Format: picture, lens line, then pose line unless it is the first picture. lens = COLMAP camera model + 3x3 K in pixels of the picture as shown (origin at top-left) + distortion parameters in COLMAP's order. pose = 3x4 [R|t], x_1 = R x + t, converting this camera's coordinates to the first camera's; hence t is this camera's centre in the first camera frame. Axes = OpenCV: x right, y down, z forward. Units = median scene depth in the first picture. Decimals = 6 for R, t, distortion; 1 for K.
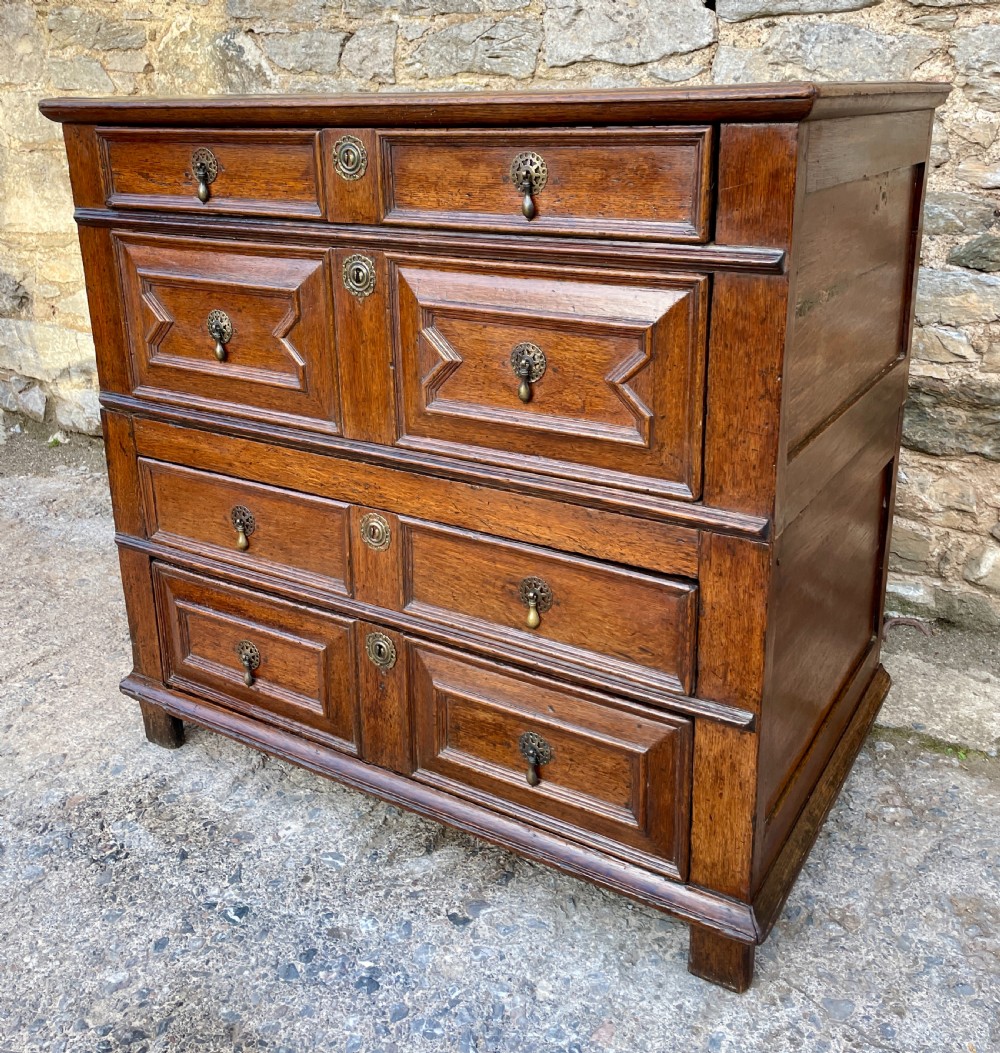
lens RADIAL K [[1050.3, 0, 511.5], [0, 1050.3, 405.4], [0, 0, 1]] dist [0.085540, -0.117363]
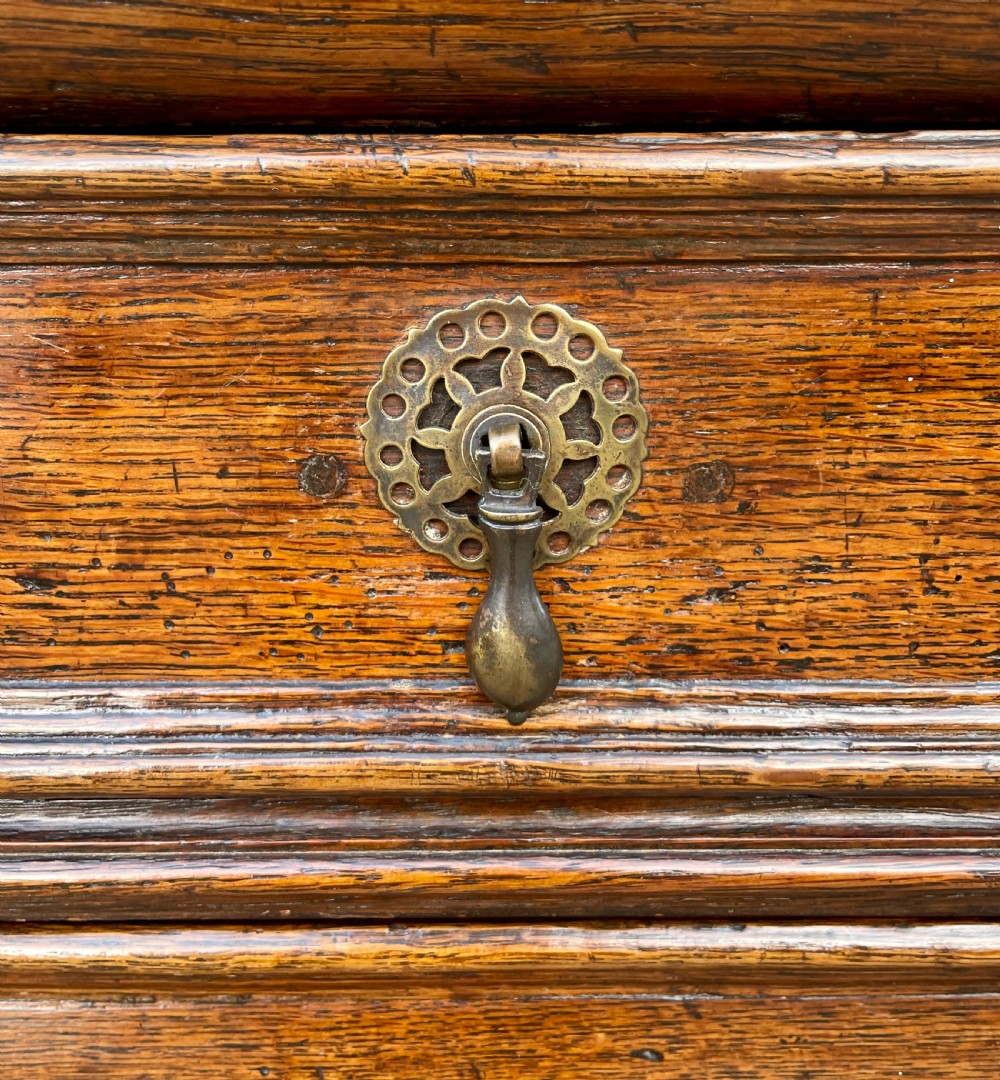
lens RADIAL K [[1249.0, 0, 499.9], [0, 1249.0, 539.6], [0, 0, 1]] dist [0.090140, -0.125982]
pose [[0.846399, -0.163002, 0.506990, -0.061477], [0.130324, 0.986458, 0.099584, -0.177006], [-0.516357, -0.018215, 0.856180, 0.669192]]
